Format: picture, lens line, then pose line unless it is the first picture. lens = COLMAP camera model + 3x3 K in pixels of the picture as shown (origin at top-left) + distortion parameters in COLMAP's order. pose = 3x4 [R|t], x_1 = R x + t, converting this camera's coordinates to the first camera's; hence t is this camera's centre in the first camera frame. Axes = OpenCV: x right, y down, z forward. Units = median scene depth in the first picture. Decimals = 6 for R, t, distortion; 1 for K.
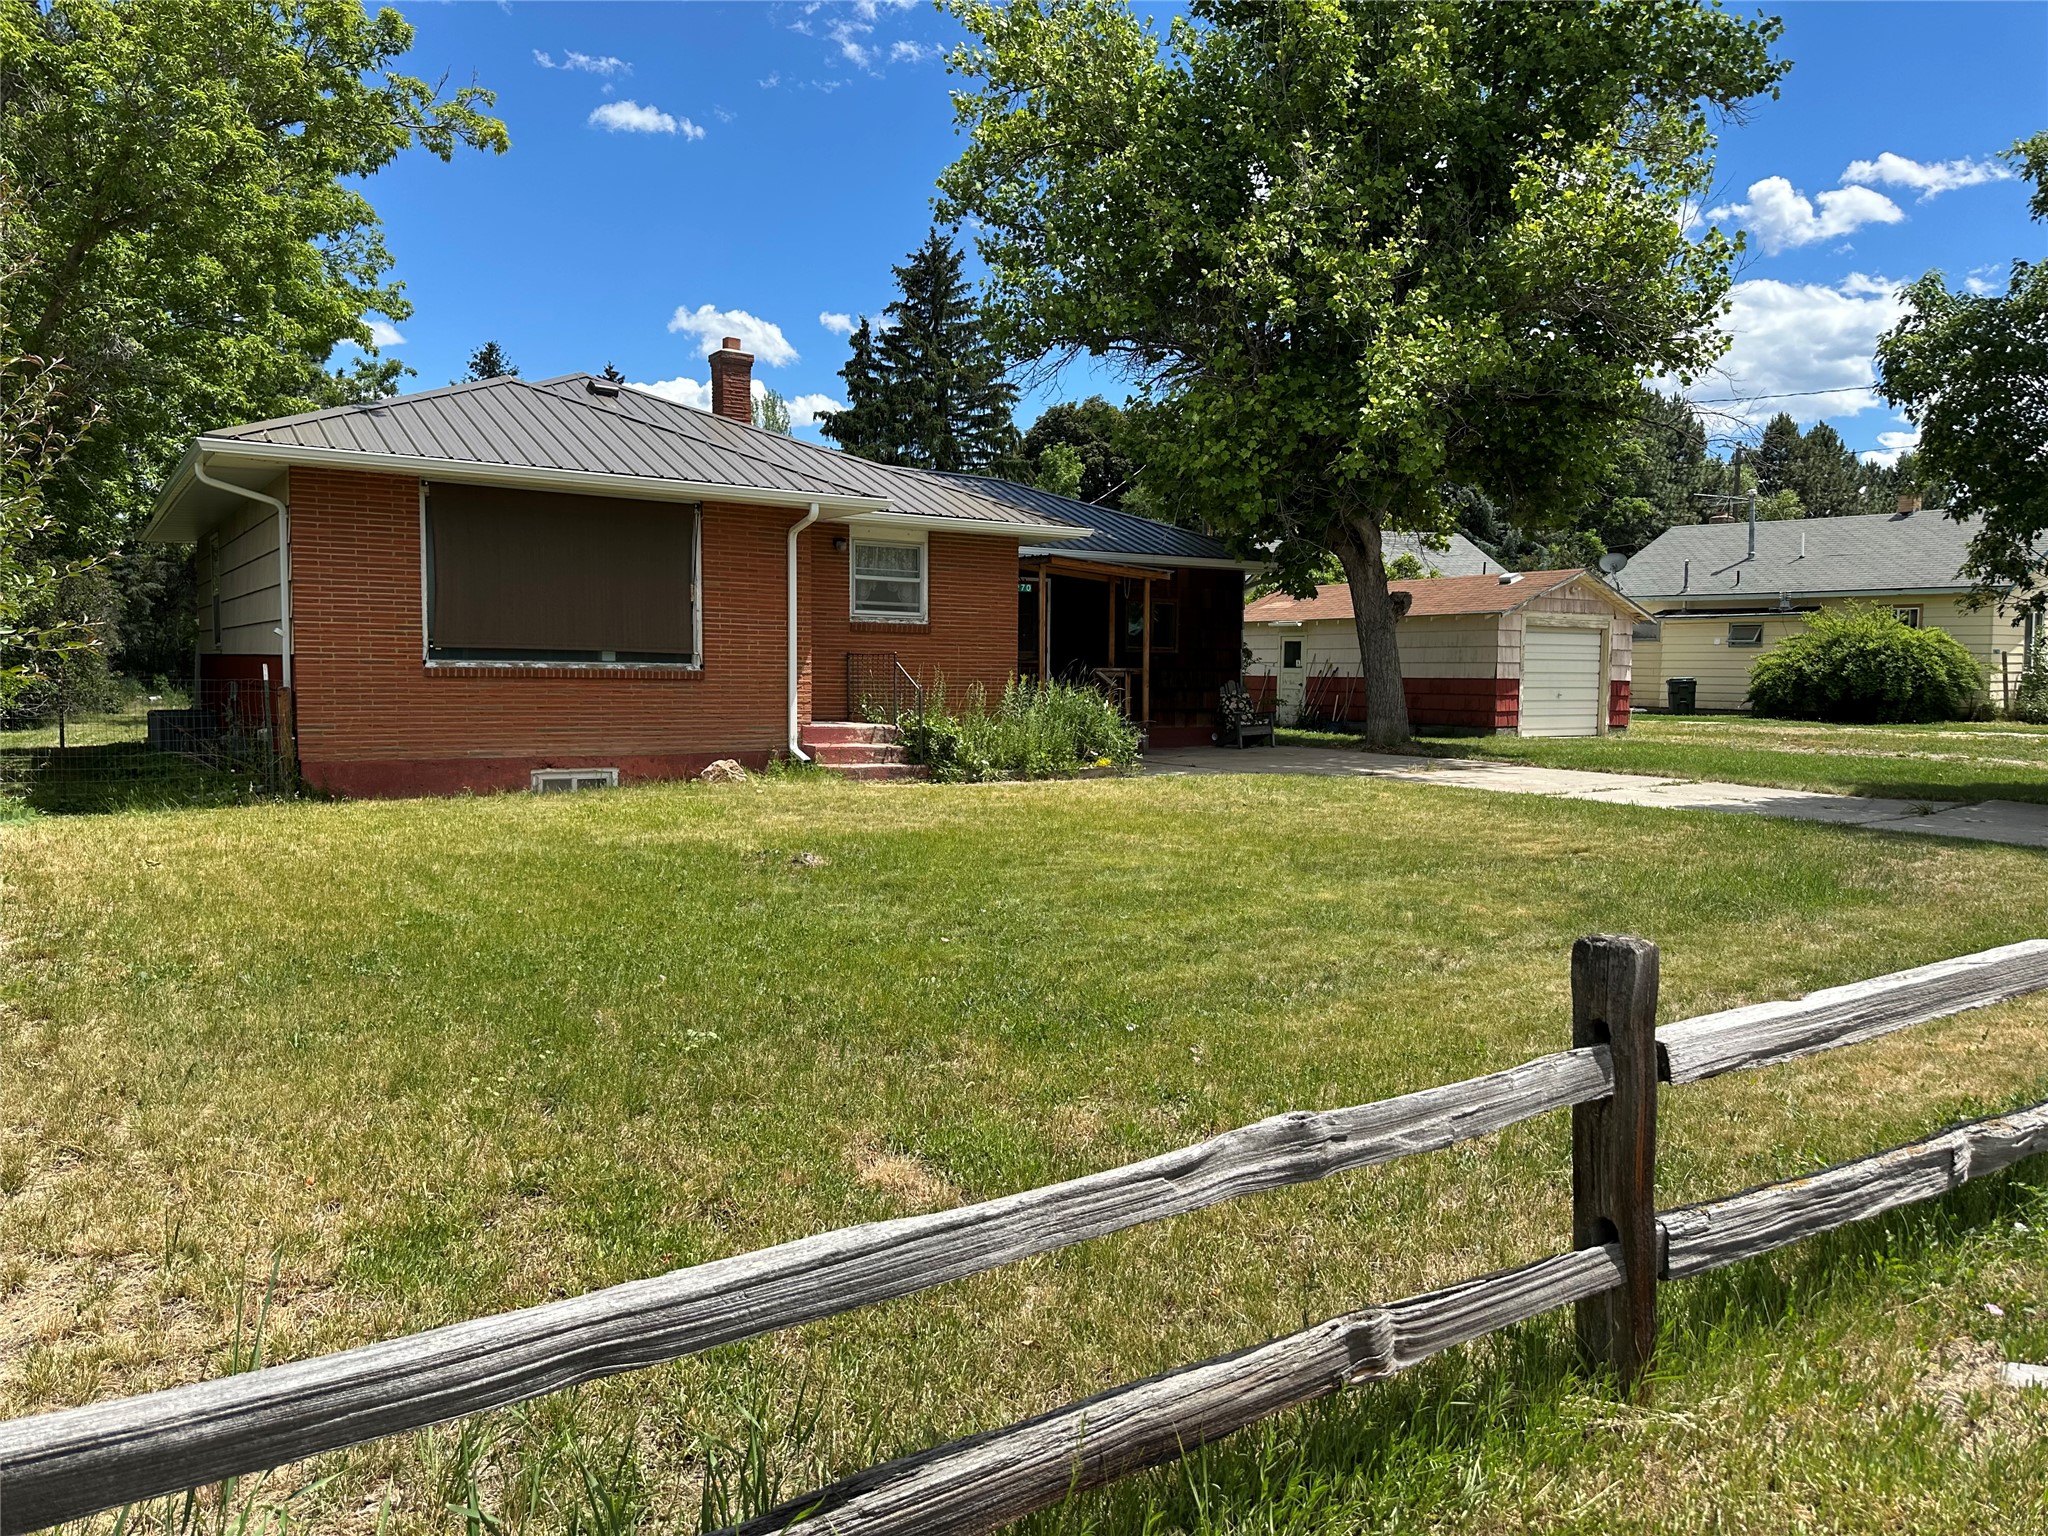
lens RADIAL K [[1416.5, 0, 1024.0], [0, 1416.5, 768.0], [0, 0, 1]] dist [-0.001559, -0.001943]
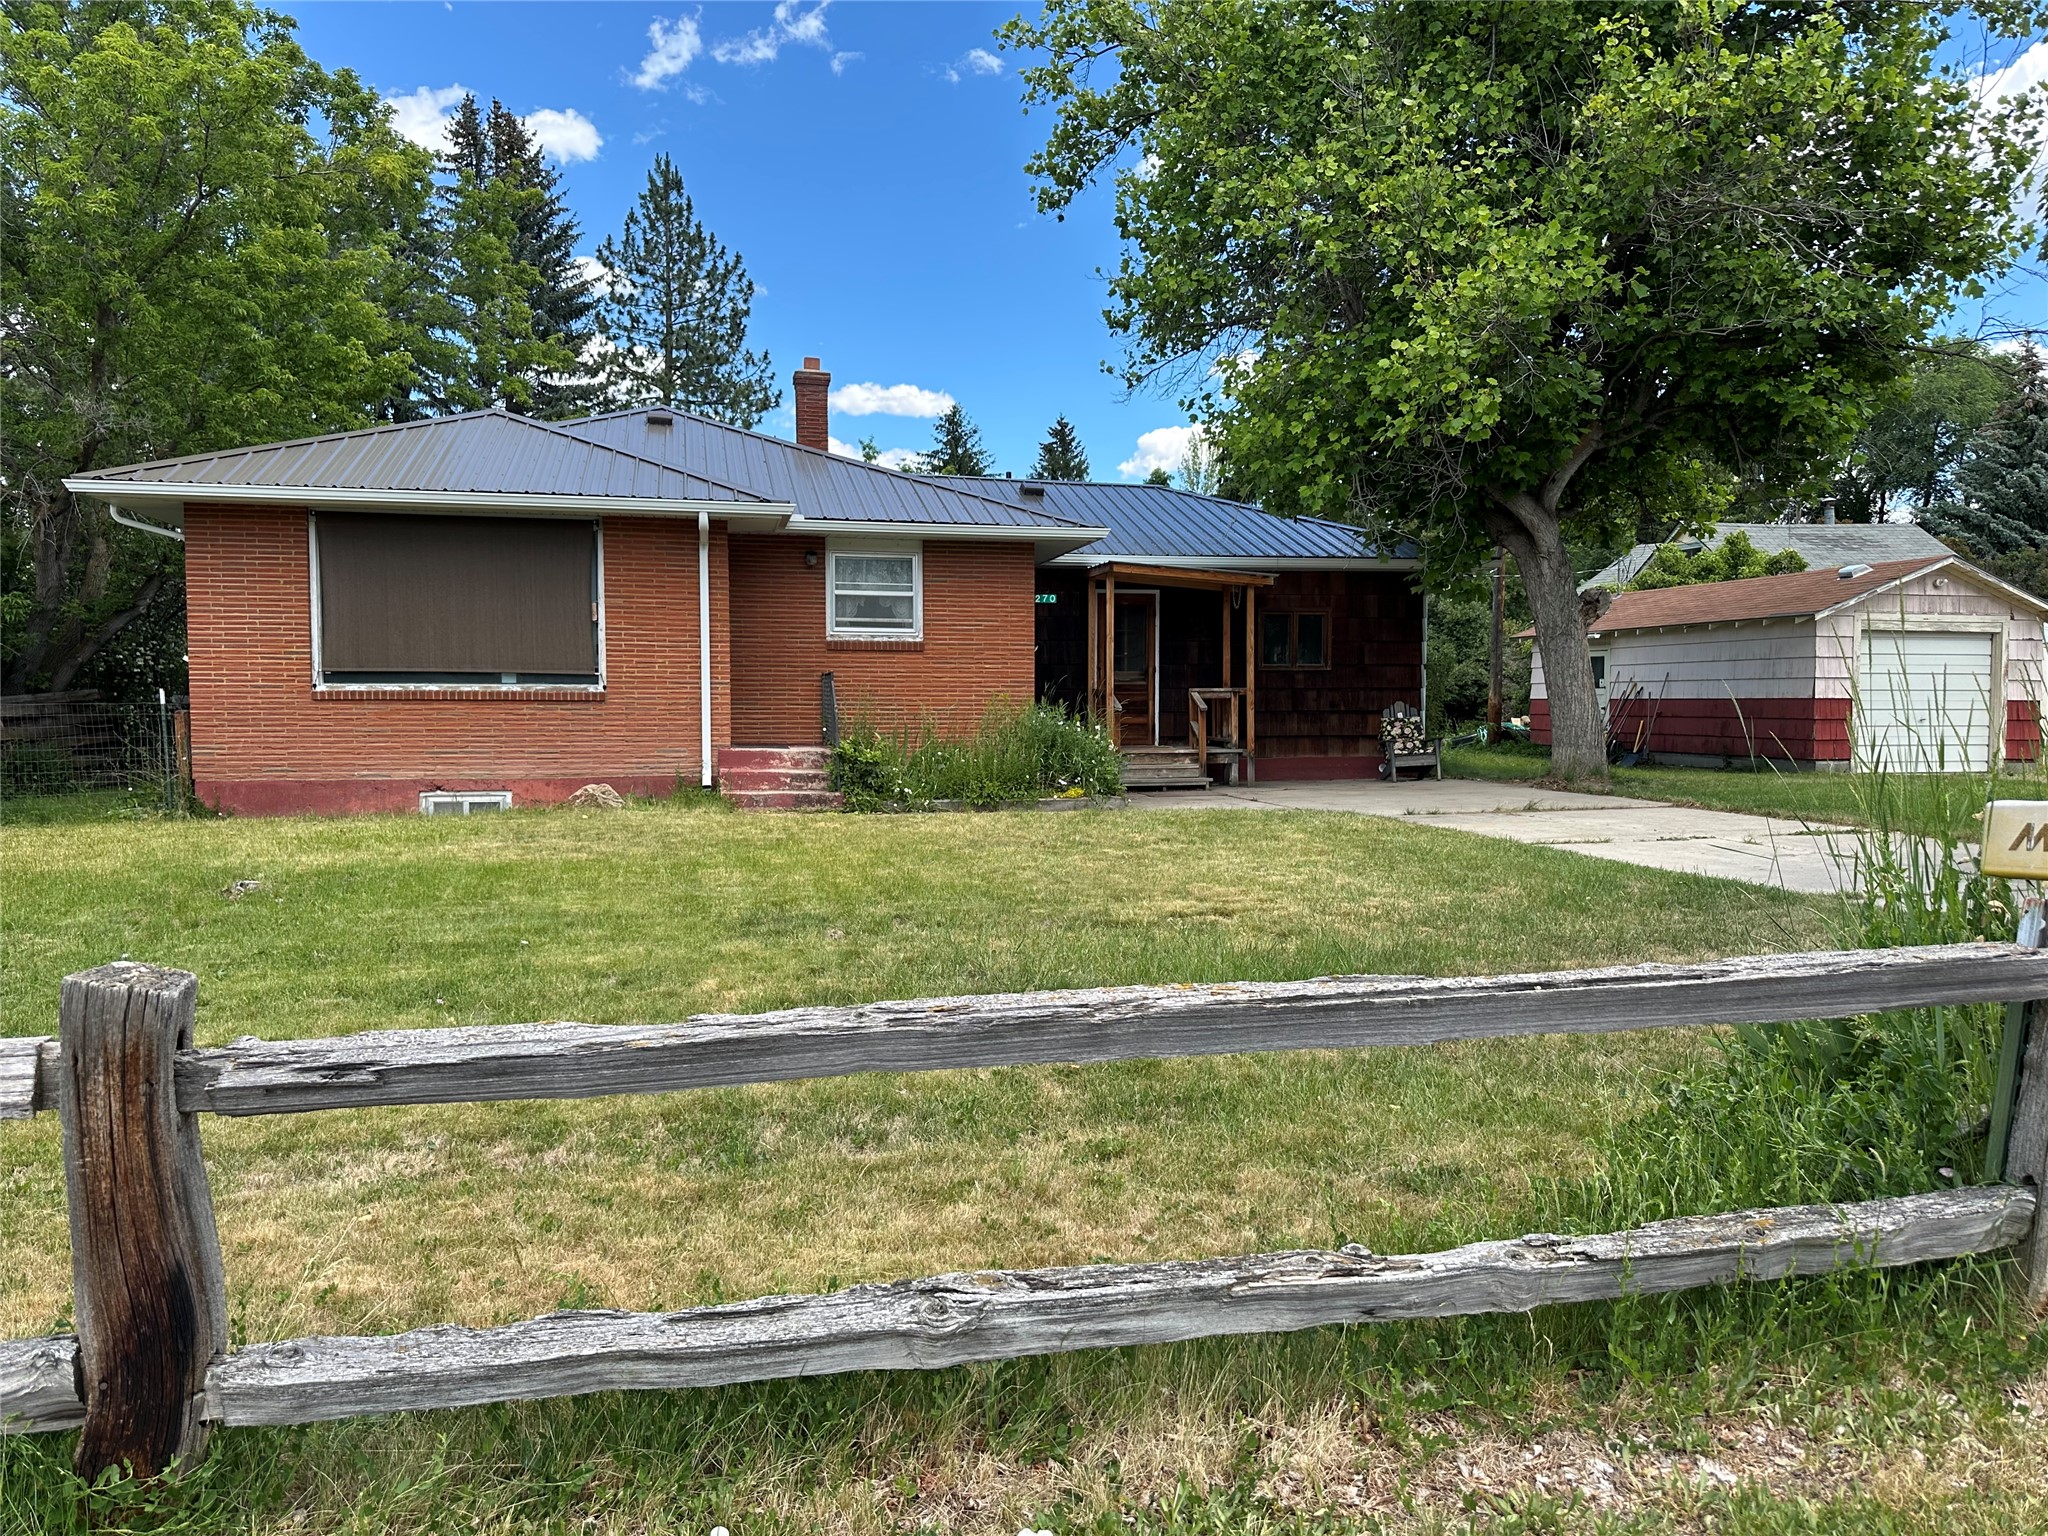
lens RADIAL K [[1416.5, 0, 1024.0], [0, 1416.5, 768.0], [0, 0, 1]] dist [-0.001559, -0.001943]
pose [[0.935742, 0.004784, -0.352653, 0.330135], [-0.014077, 0.999618, -0.023793, 0.001798], [0.352404, 0.027229, 0.935452, 0.171787]]
